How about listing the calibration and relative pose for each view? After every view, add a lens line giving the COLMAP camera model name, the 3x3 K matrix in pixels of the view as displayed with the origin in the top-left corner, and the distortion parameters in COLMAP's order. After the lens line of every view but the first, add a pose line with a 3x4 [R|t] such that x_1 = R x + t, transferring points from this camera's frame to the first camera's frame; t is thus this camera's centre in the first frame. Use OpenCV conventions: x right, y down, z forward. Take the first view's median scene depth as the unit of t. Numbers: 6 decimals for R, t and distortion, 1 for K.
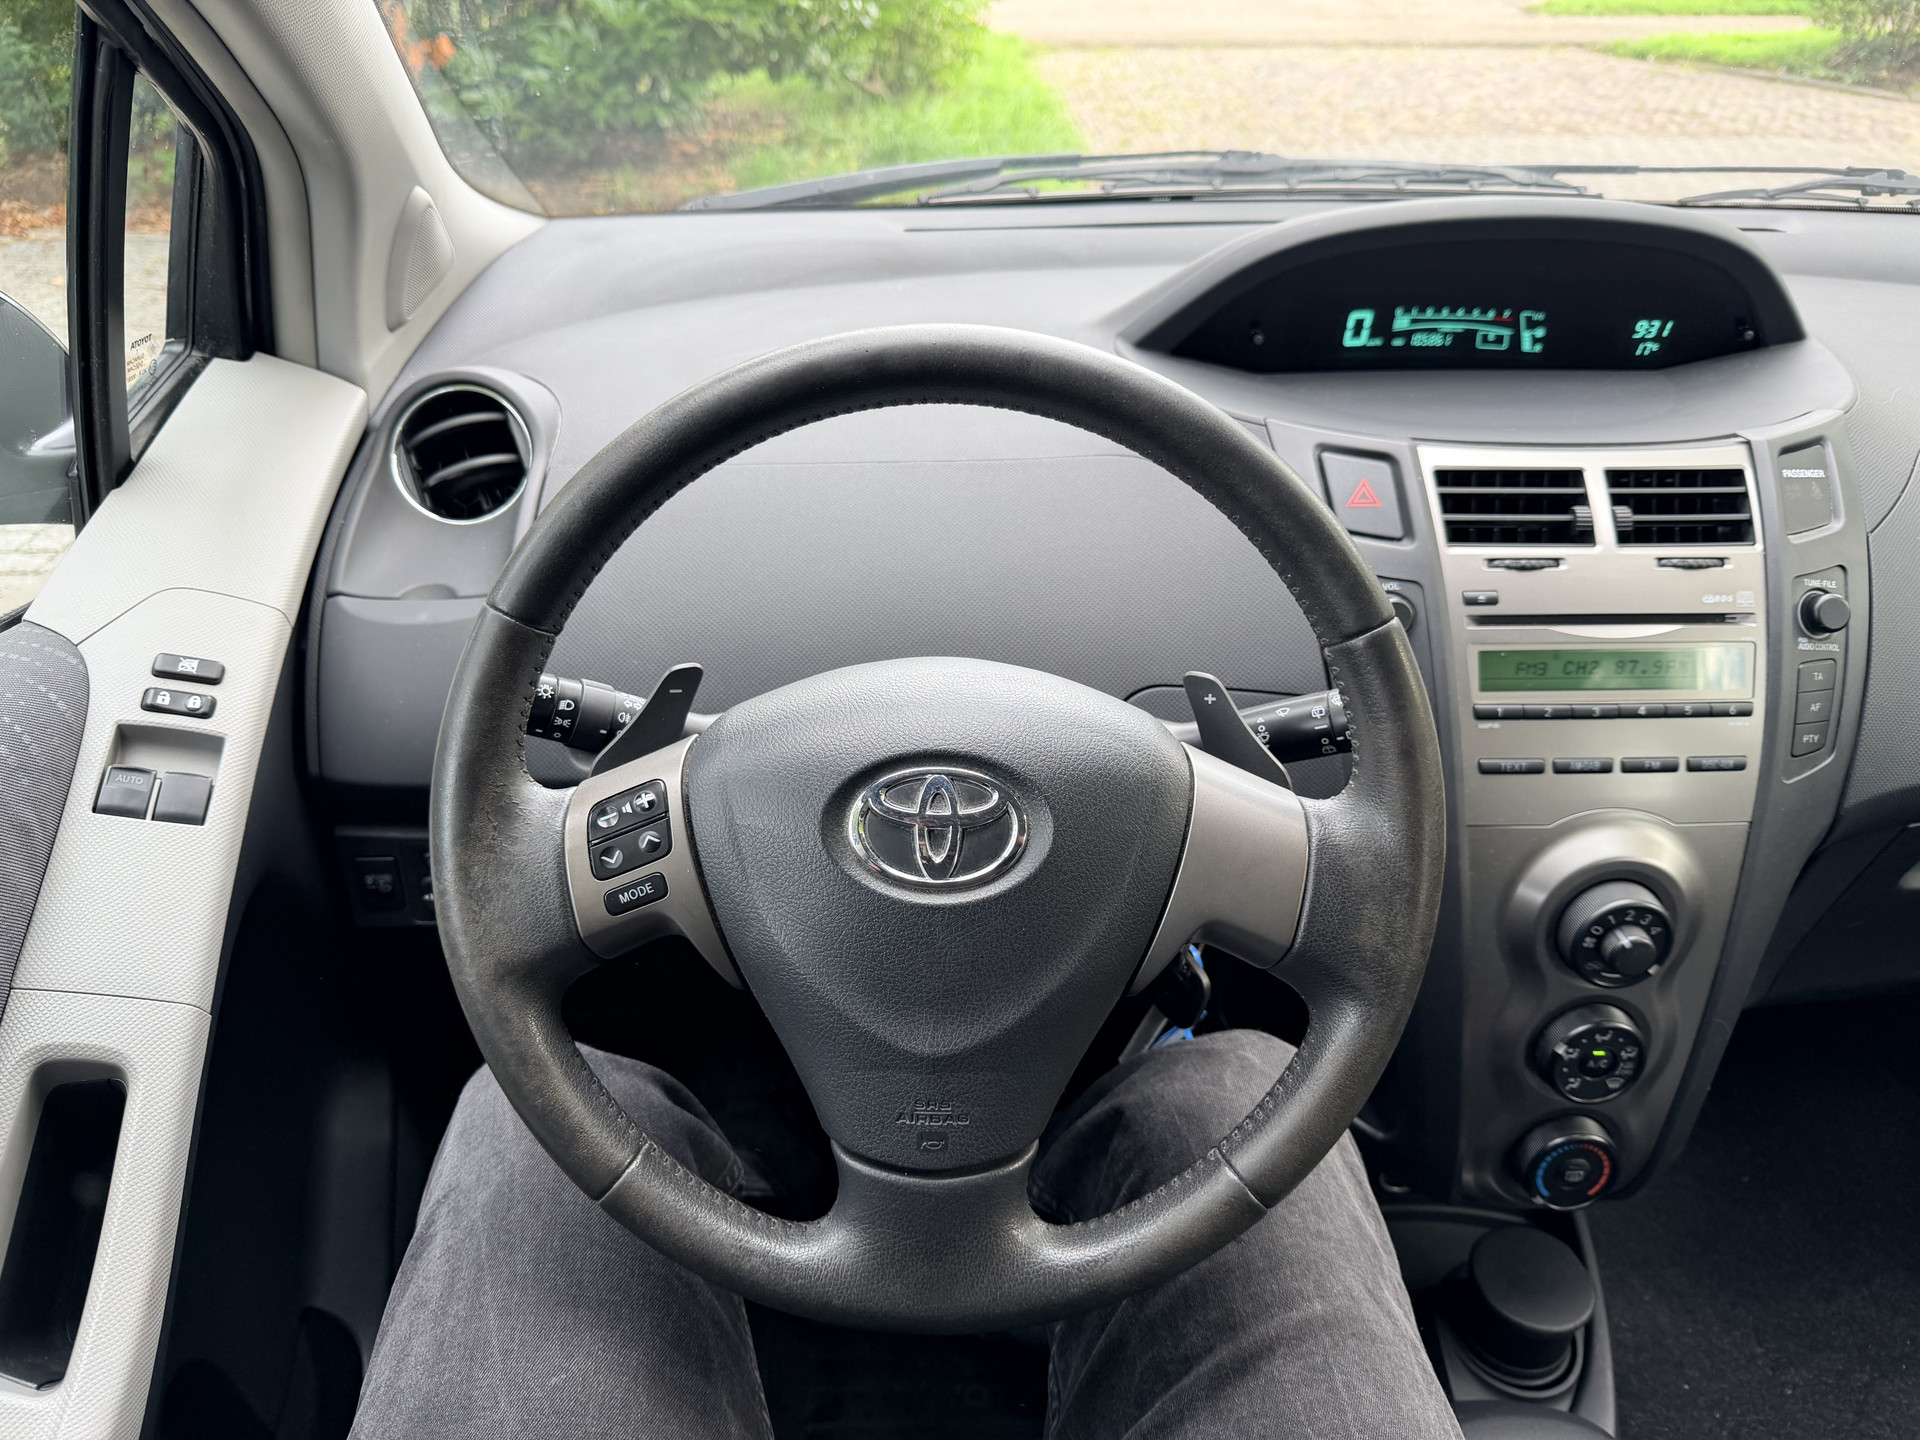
lens RADIAL K [[1391.3, 0, 969.9], [0, 1391.3, 727.1], [0, 0, 1]] dist [0.001267, 0.000184]
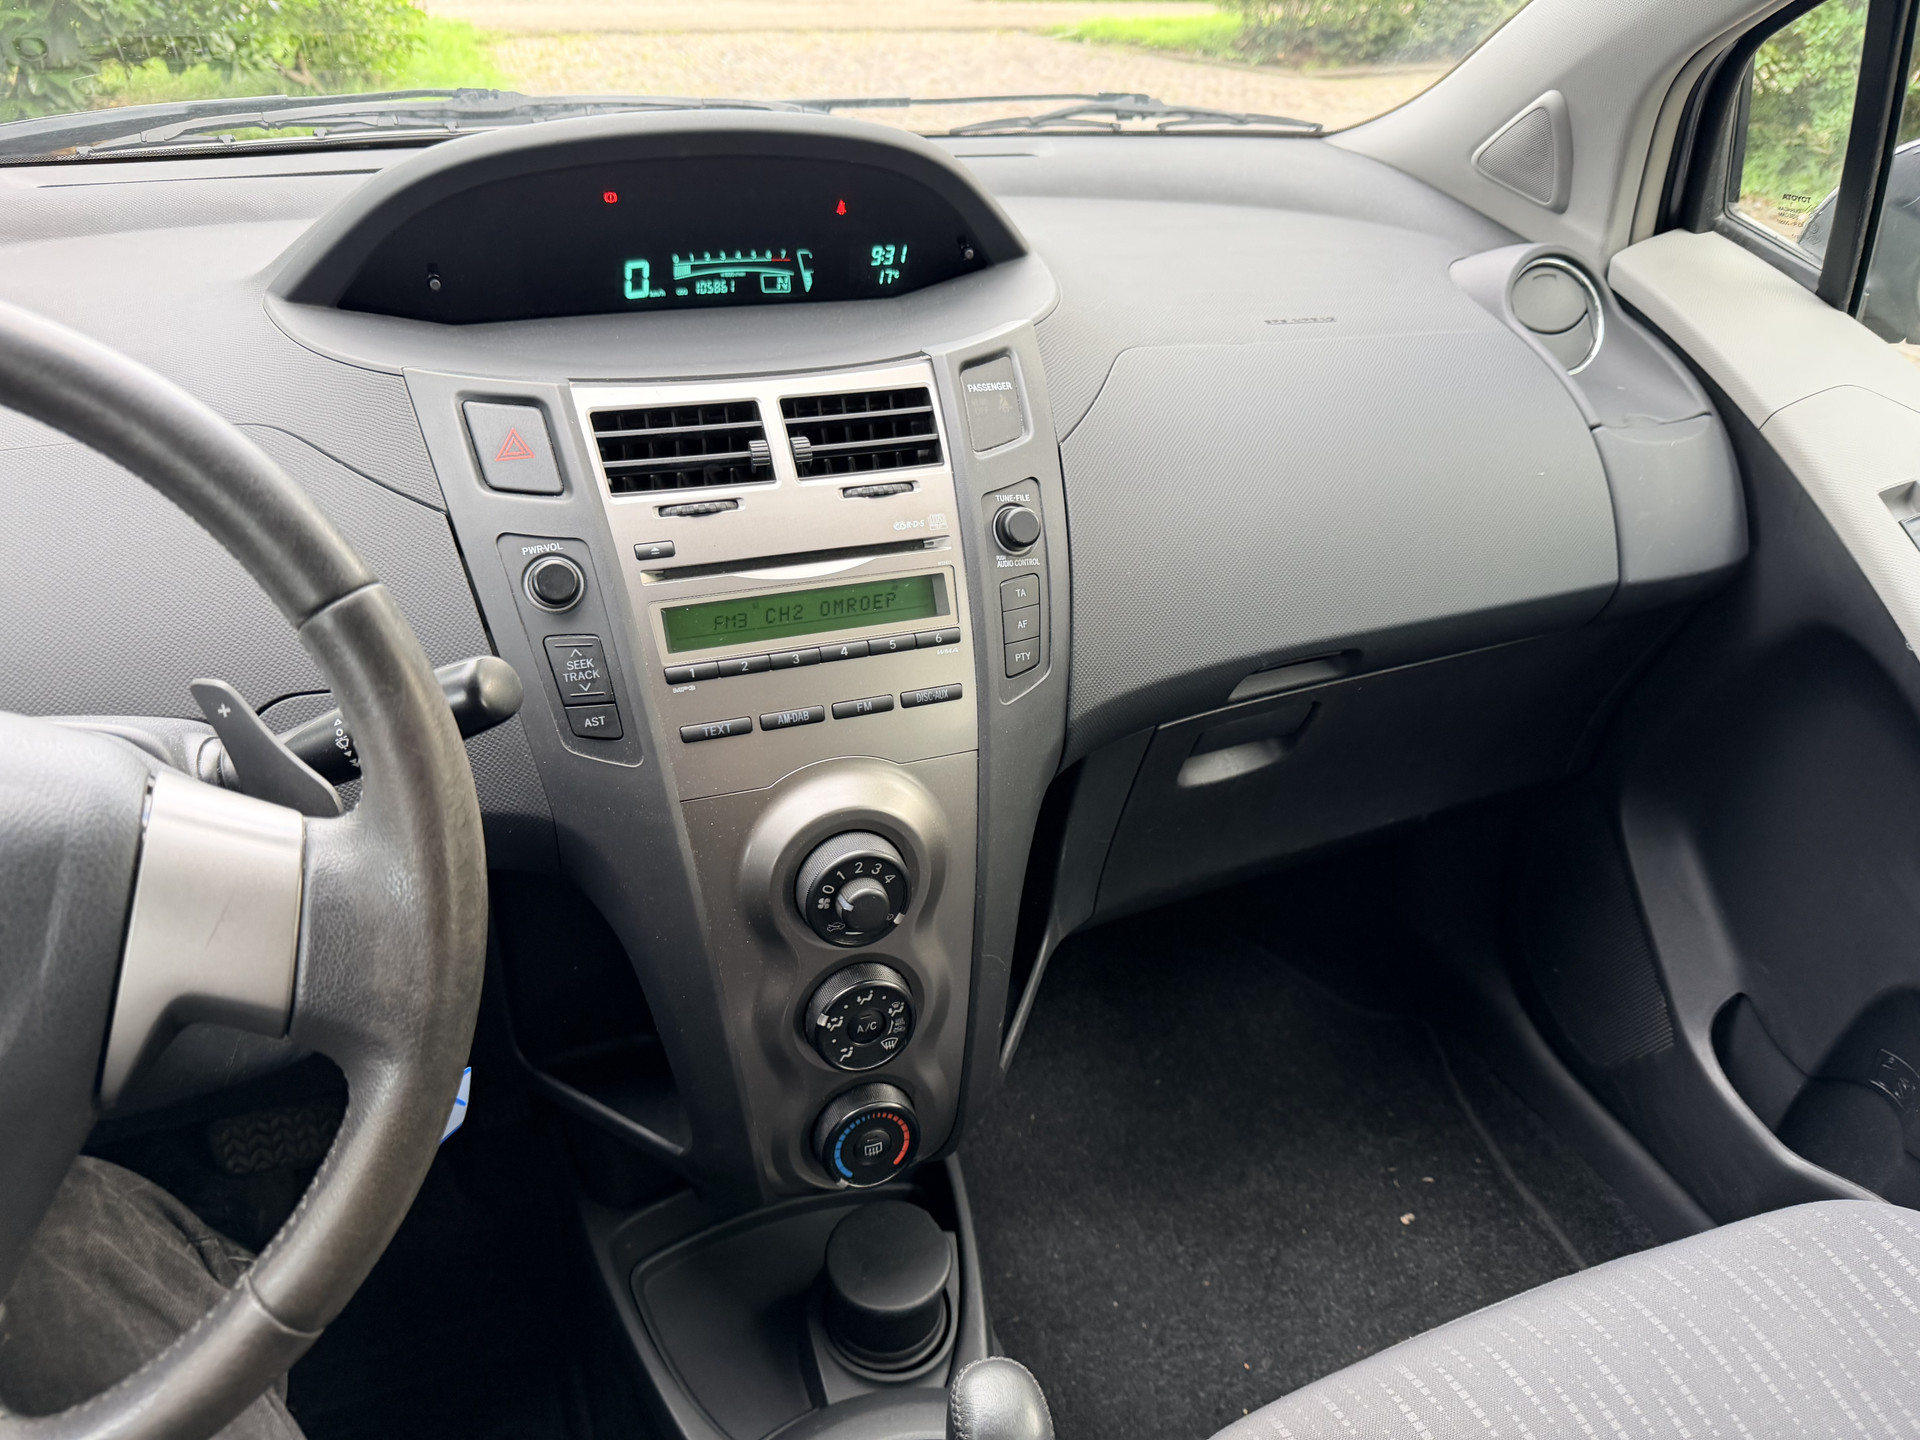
lens RADIAL K [[1378.4, 0, 960.0], [0, 1378.4, 720.0], [0, 0, 1]] dist [0.060109, -0.104201]
pose [[0.949631, -0.141383, 0.279664, 0.184961], [0.141177, 0.989762, 0.020986, 0.016558], [-0.279768, 0.019554, 0.959869, 0.054639]]
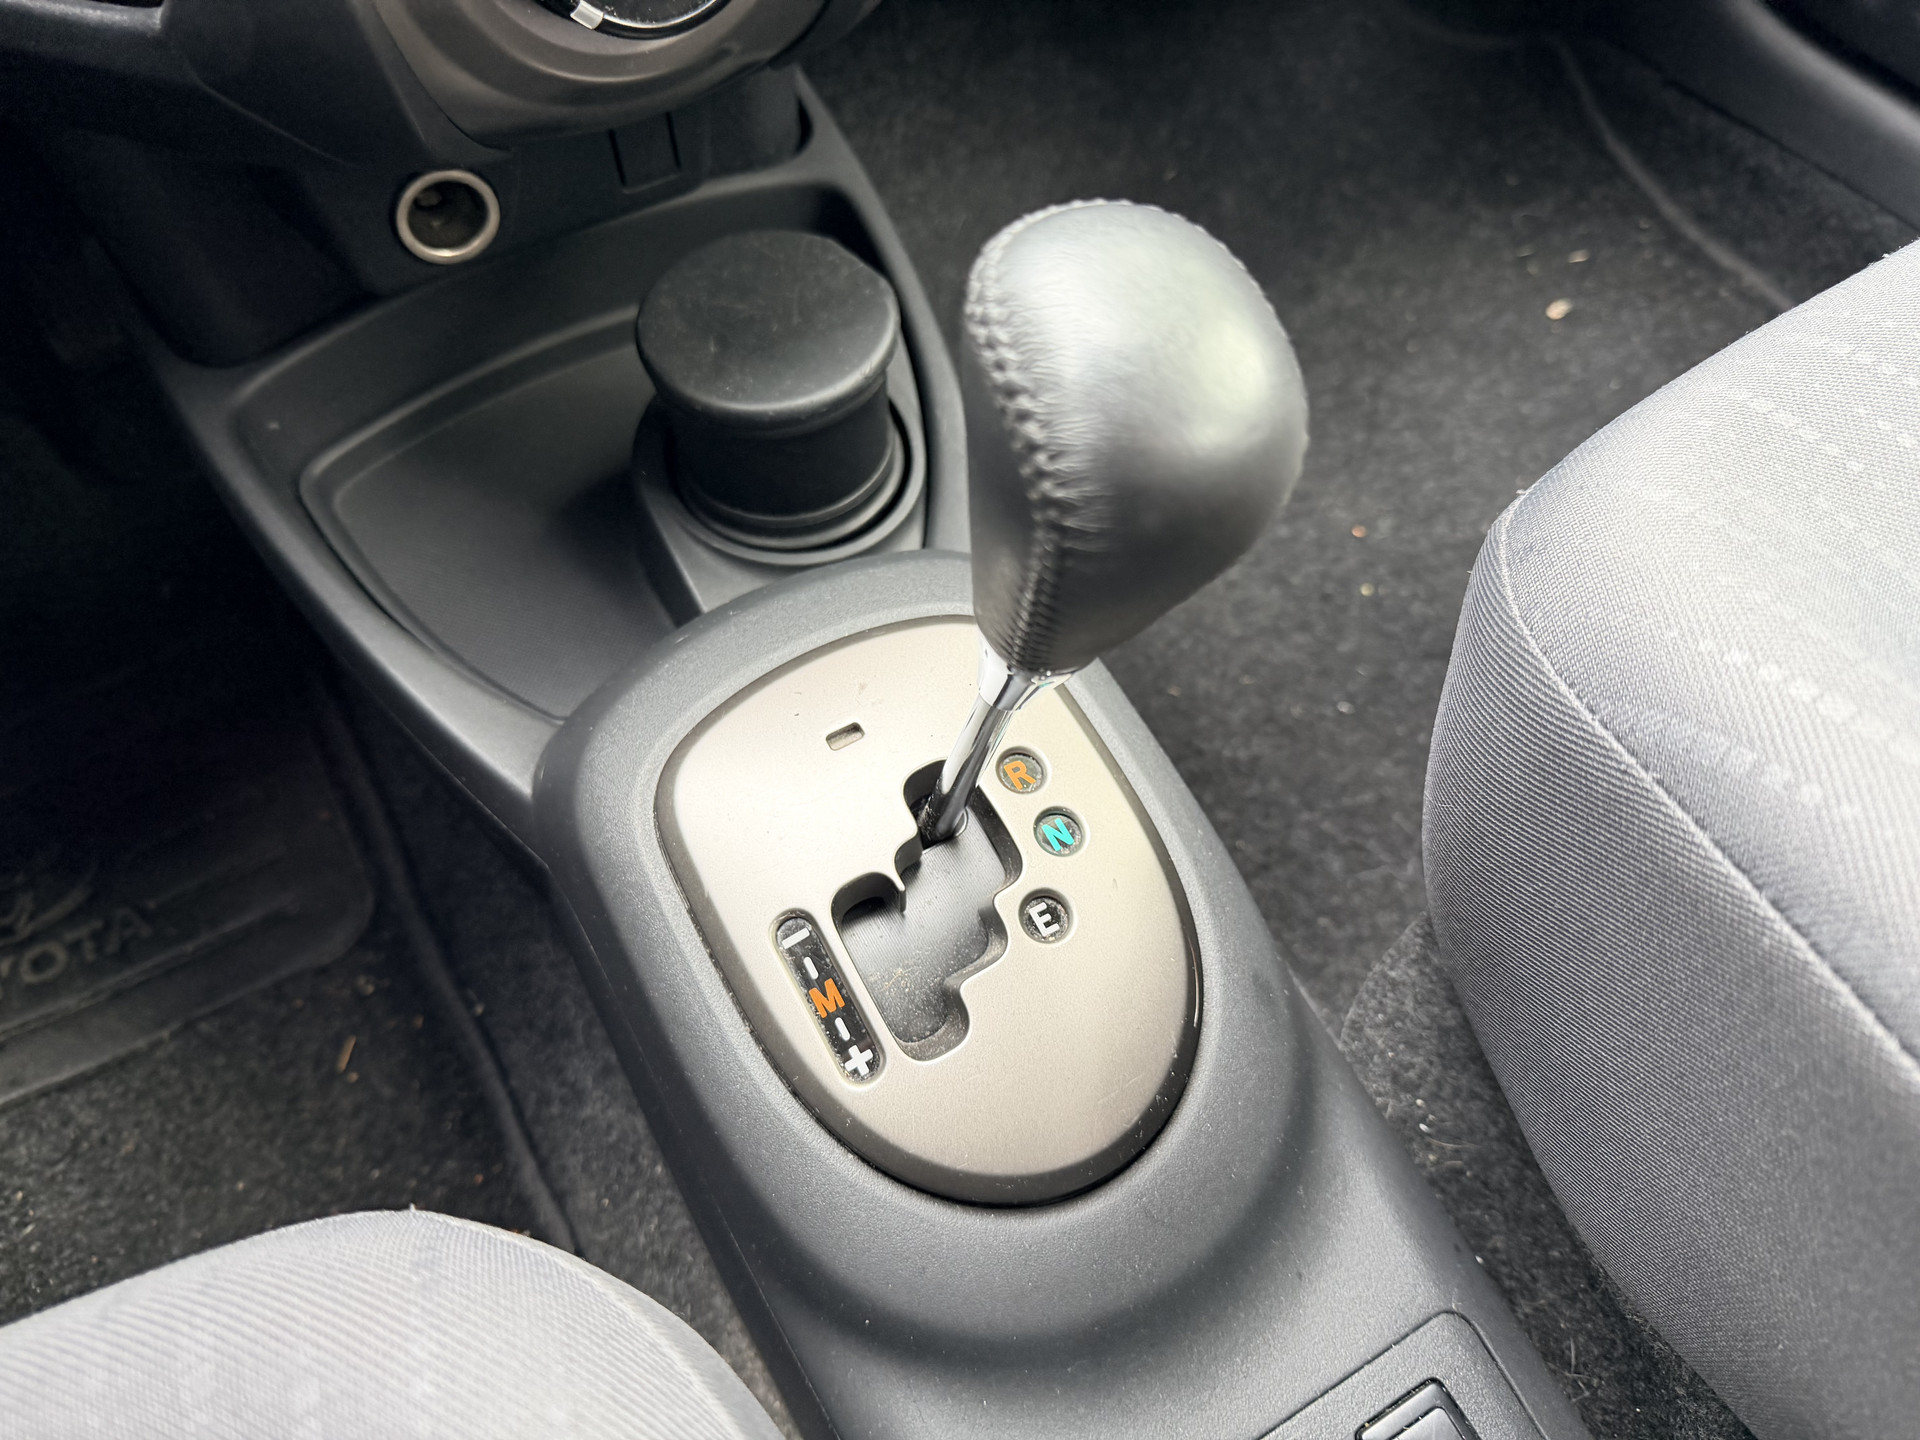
lens RADIAL K [[1391.3, 0, 969.9], [0, 1391.3, 727.1], [0, 0, 1]] dist [0.001267, 0.000184]
pose [[0.887639, -0.393012, 0.240081, 0.235376], [0.257988, 0.856162, 0.447693, 0.256058], [-0.381497, -0.335452, 0.861355, 0.426003]]
